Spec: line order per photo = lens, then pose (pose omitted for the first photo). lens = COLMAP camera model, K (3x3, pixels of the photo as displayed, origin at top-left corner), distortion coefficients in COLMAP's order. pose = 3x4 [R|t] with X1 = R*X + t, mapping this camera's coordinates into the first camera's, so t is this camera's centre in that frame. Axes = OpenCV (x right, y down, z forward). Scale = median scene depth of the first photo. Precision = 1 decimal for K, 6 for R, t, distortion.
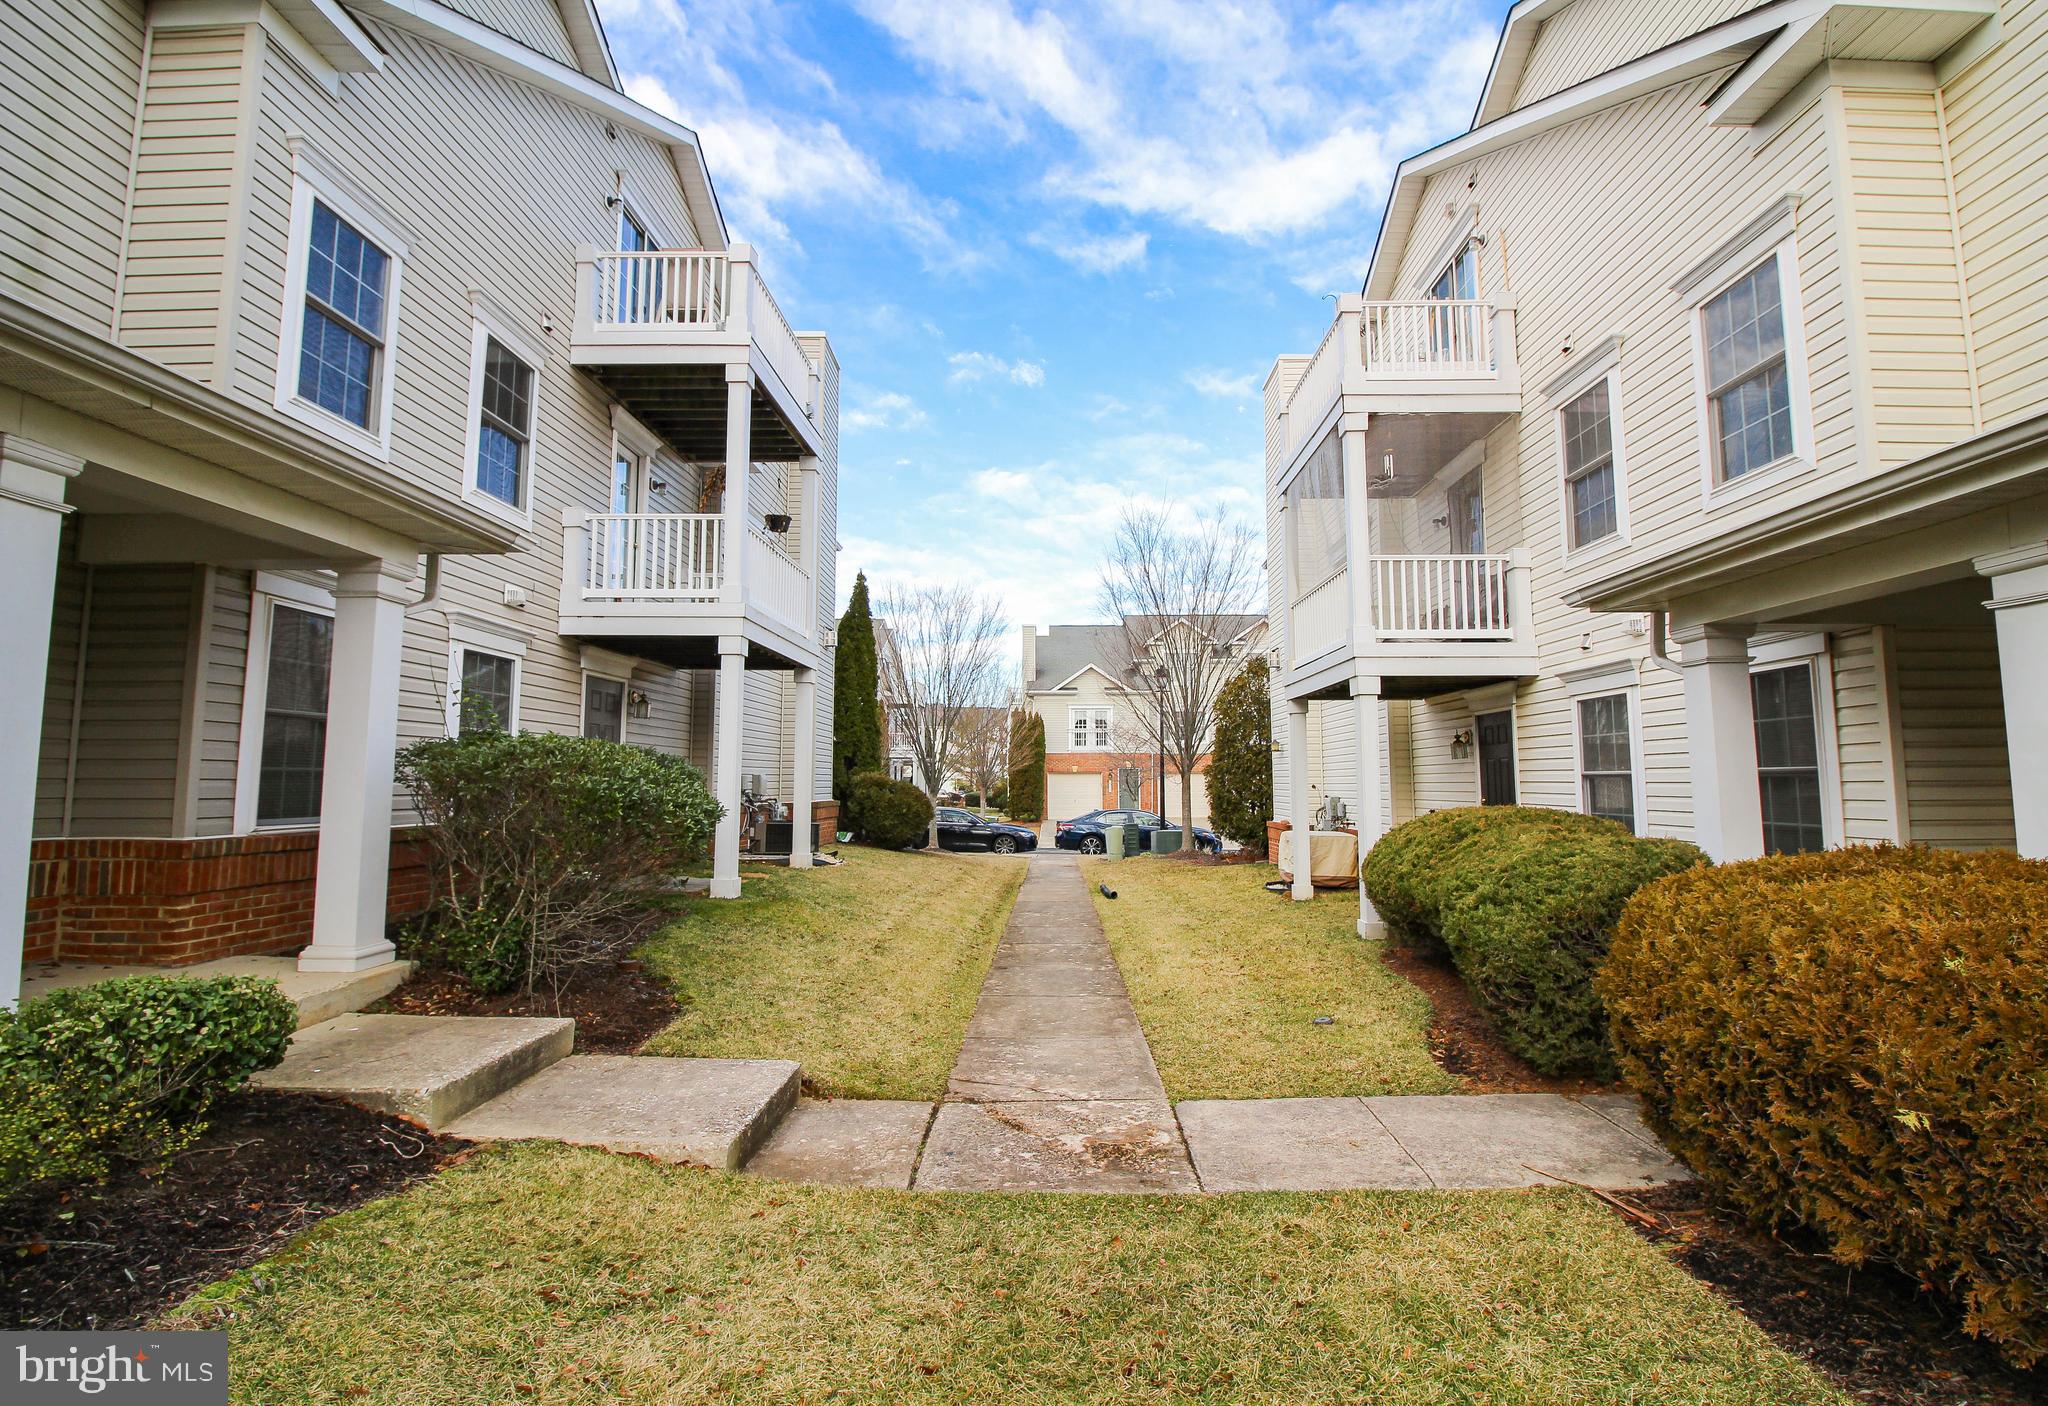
lens RADIAL K [[969.2, 0, 1055.3], [0, 969.2, 689.0], [0, 0, 1]] dist [0.002320, -0.012341]
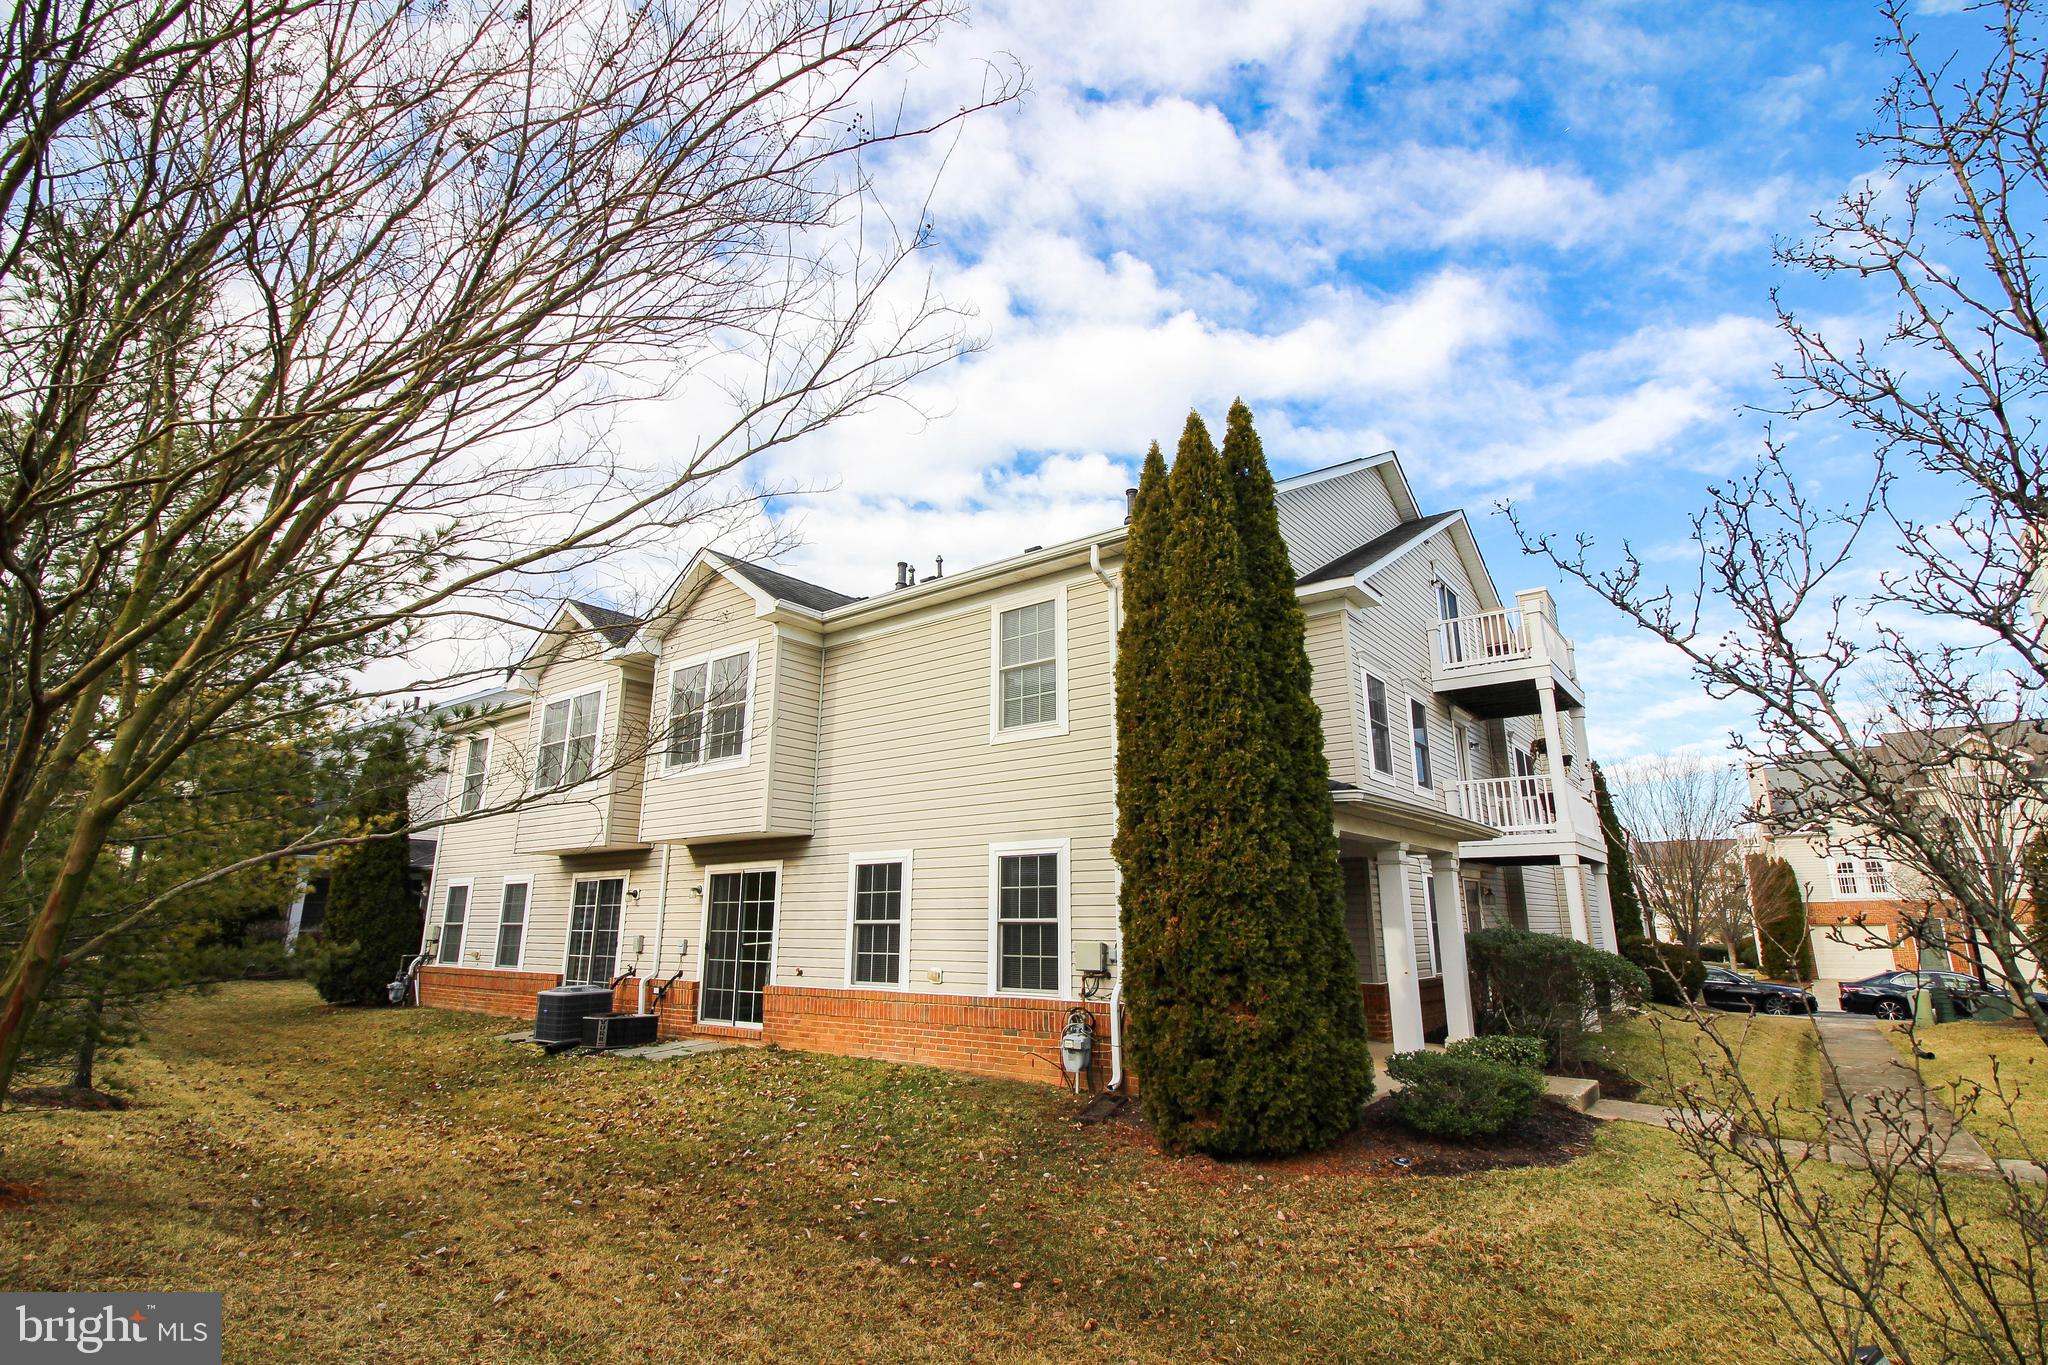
lens RADIAL K [[982.8, 0, 1071.1], [0, 982.8, 683.9], [0, 0, 1]] dist [-0.002191, -0.000421]
pose [[0.807957, -0.150360, -0.569734, -0.057585], [0.063629, 0.983504, -0.169324, -0.145186], [0.585796, 0.100555, 0.804196, -0.982878]]
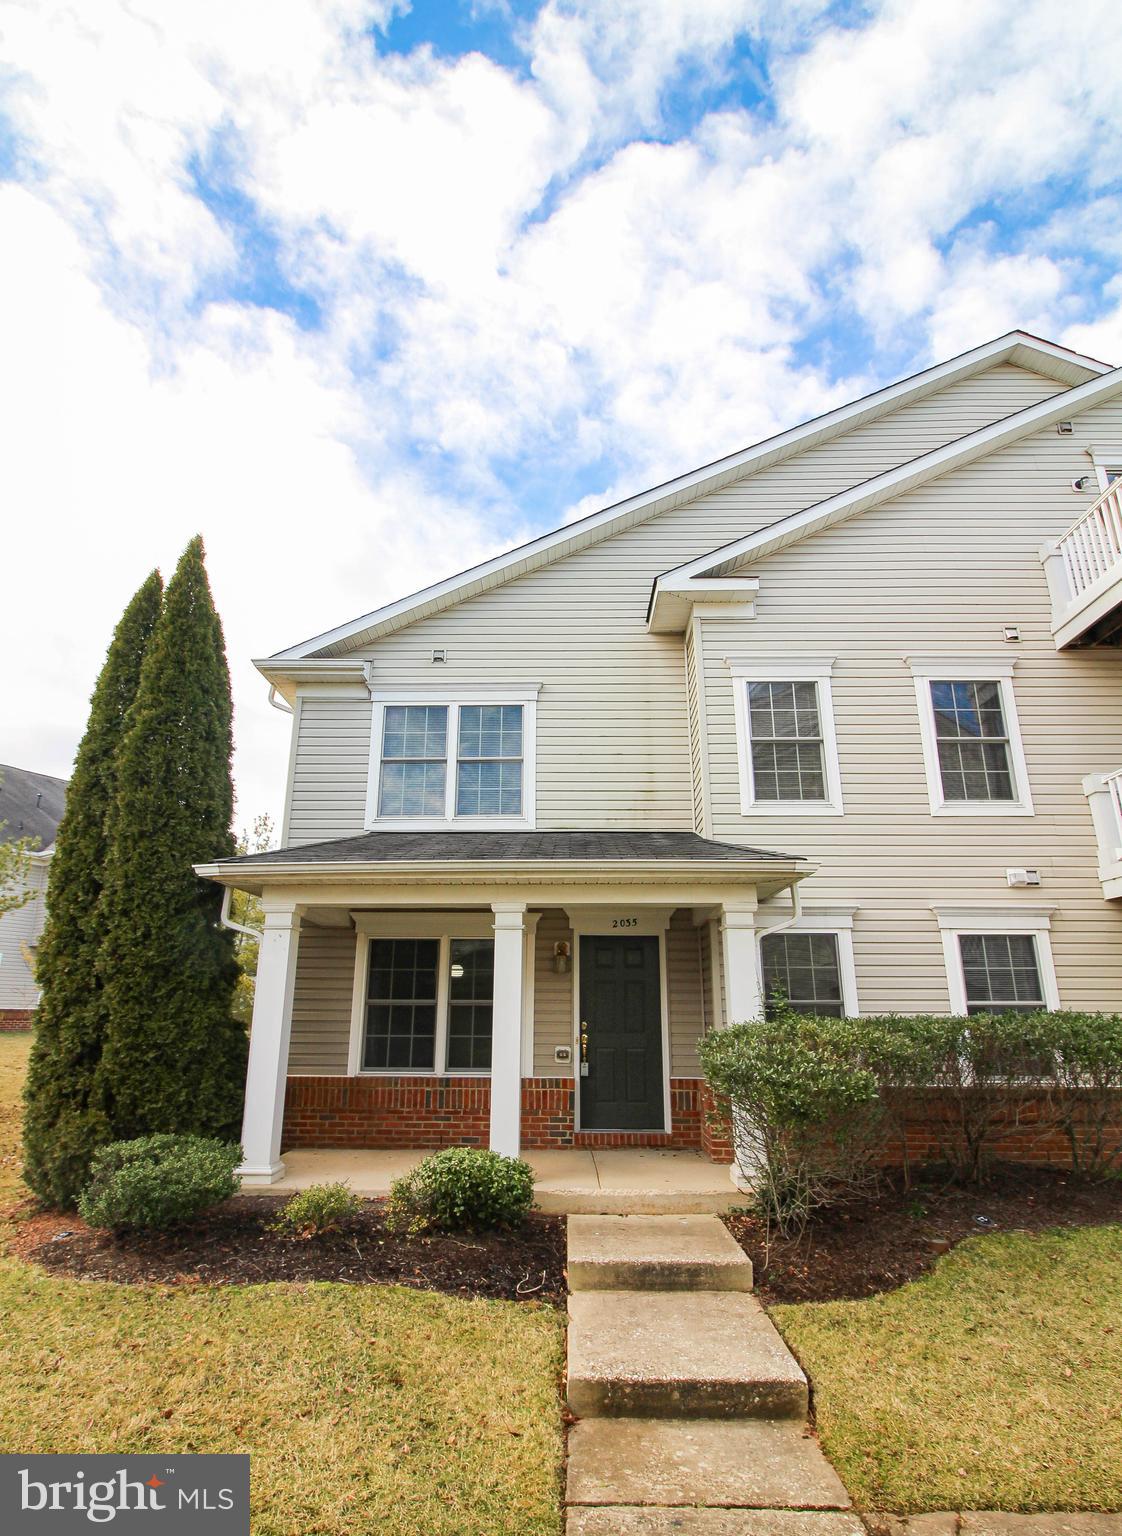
lens RADIAL K [[786.7, 0, 519.3], [0, 786.7, 787.8], [0, 0, 1]] dist [-0.002726, -0.001836]
pose [[-0.020086, -0.283083, -0.958885, 0.442093], [0.090847, 0.954594, -0.283720, 0.013684], [0.995662, -0.092811, 0.006543, 0.517228]]
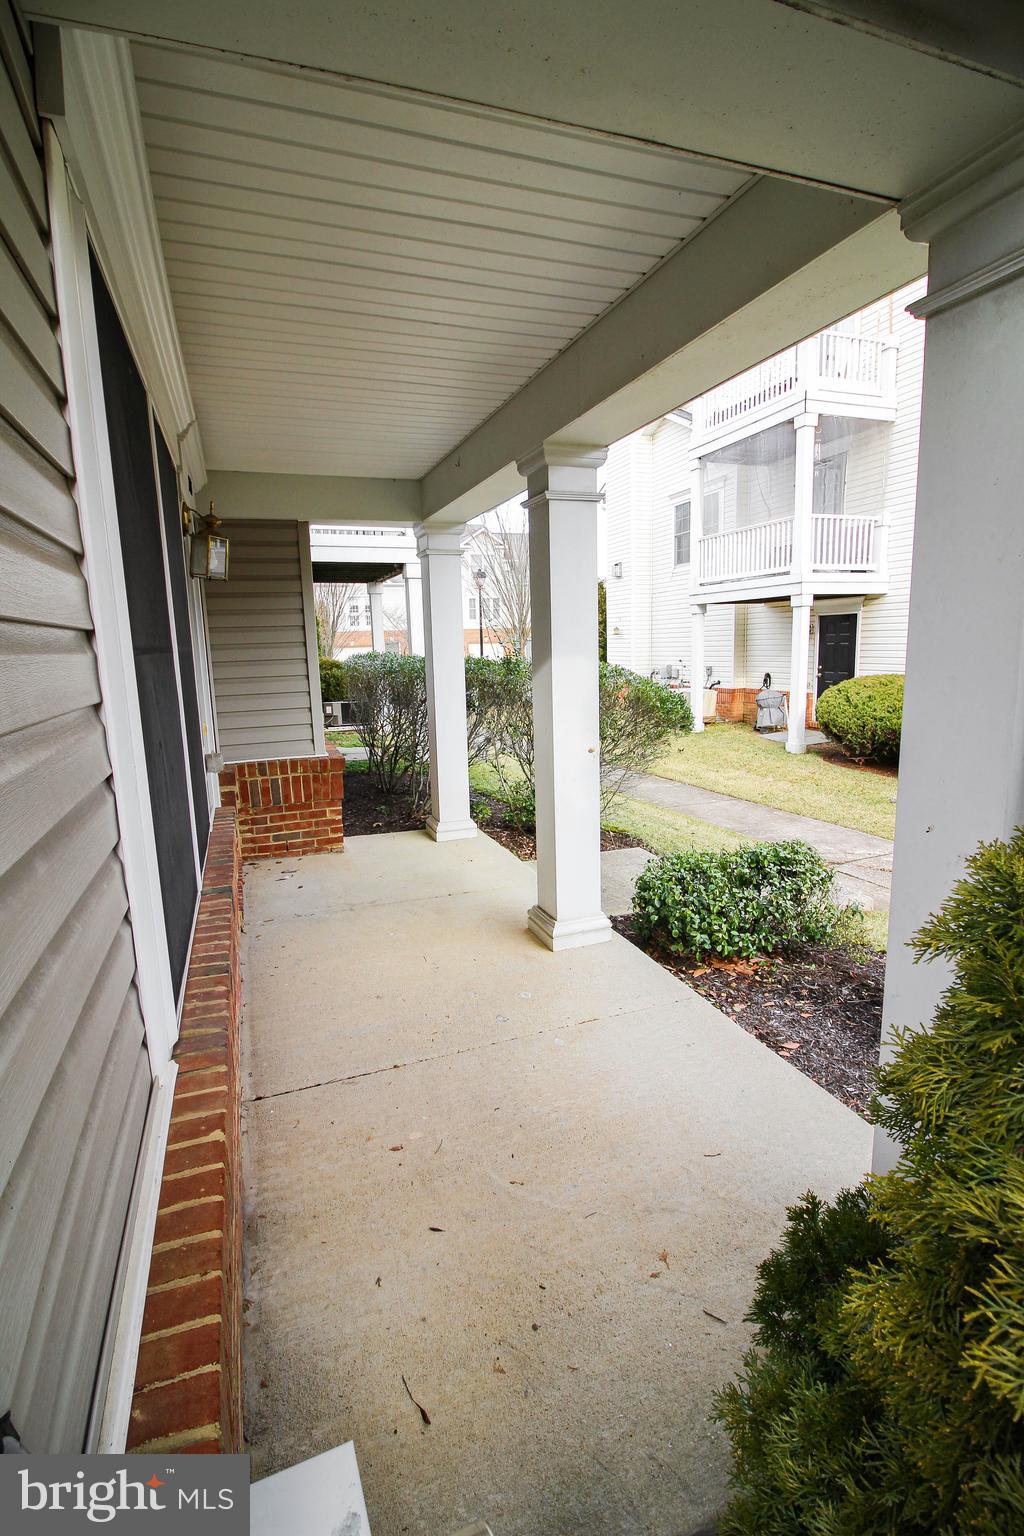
lens RADIAL K [[698.9, 0, 512.0], [0, 698.9, 768.0], [0, 0, 1]] dist [0.003606, -0.015642]
pose [[0.936933, -0.087295, 0.338431, -0.729951], [-0.005666, 0.964386, 0.264439, -0.051261], [-0.349463, -0.249679, 0.903070, 0.067205]]
